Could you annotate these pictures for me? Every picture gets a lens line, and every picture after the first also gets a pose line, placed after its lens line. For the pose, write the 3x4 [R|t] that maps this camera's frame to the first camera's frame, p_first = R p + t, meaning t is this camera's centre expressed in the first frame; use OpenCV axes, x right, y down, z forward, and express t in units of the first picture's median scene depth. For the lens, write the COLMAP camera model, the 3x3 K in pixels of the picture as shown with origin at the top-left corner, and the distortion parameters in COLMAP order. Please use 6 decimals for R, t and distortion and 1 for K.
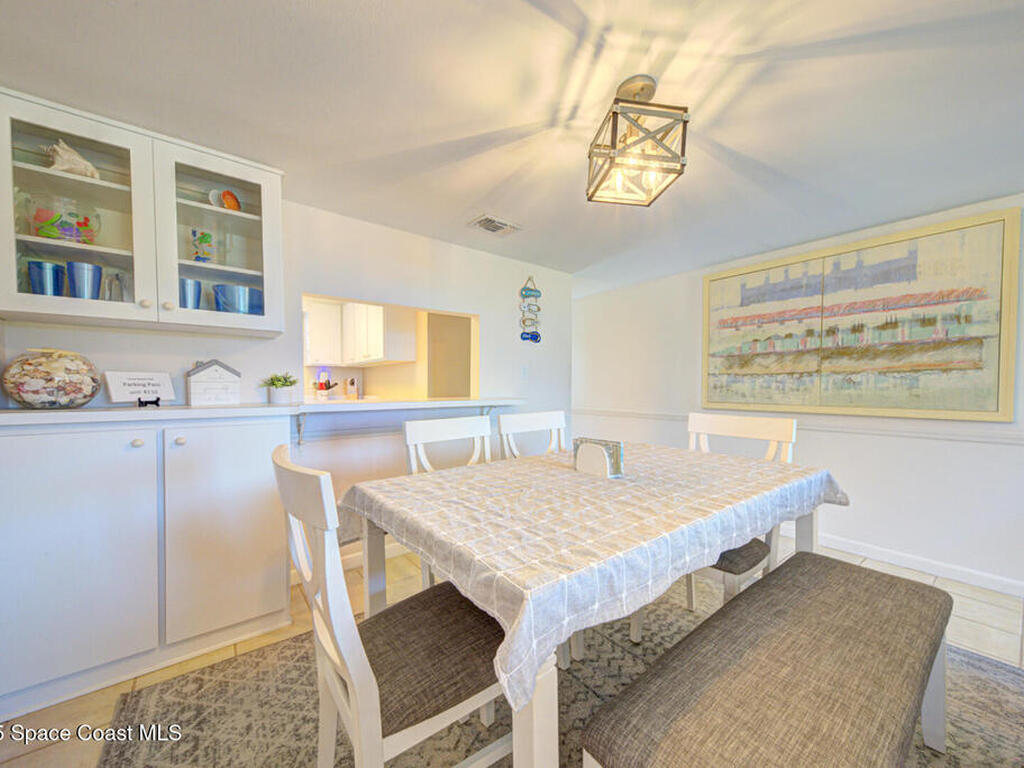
lens RADIAL K [[395.8, 0, 510.6], [0, 395.8, 396.1], [0, 0, 1]] dist [0.030841, -0.007228]
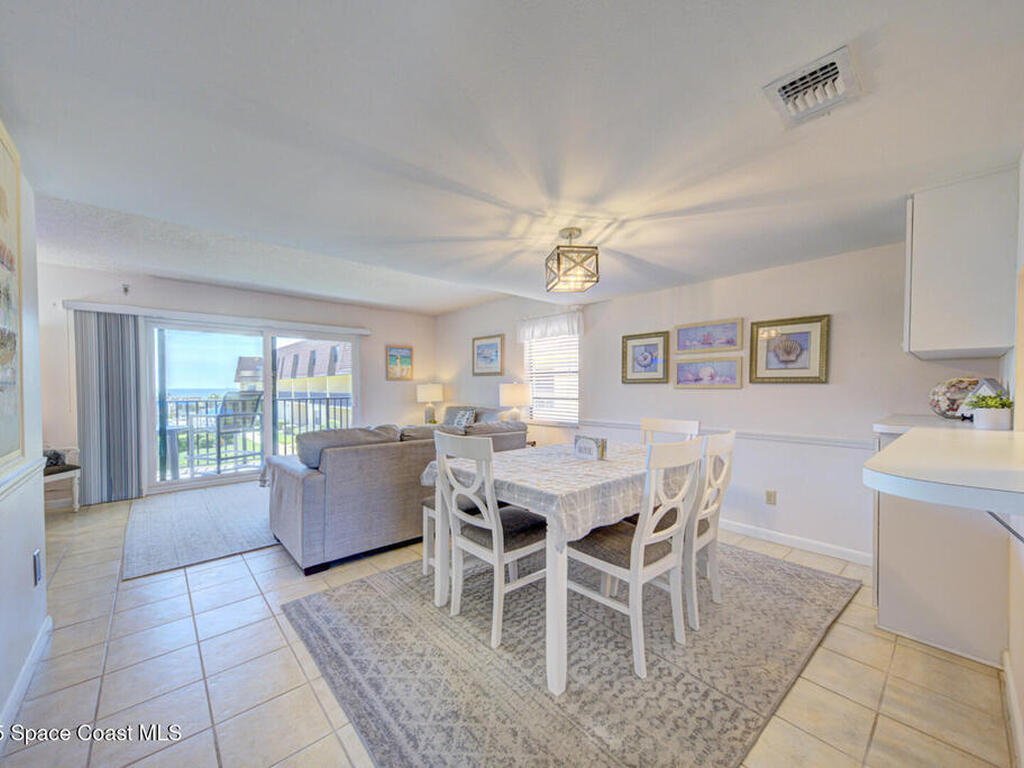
lens RADIAL K [[395.8, 0, 510.6], [0, 395.8, 396.1], [0, 0, 1]] dist [0.030841, -0.007228]
pose [[-0.997679, 0.000380, -0.068086, 0.355785], [-0.002734, 0.998954, 0.045637, -0.067153], [0.068032, 0.045717, -0.996635, 1.412719]]
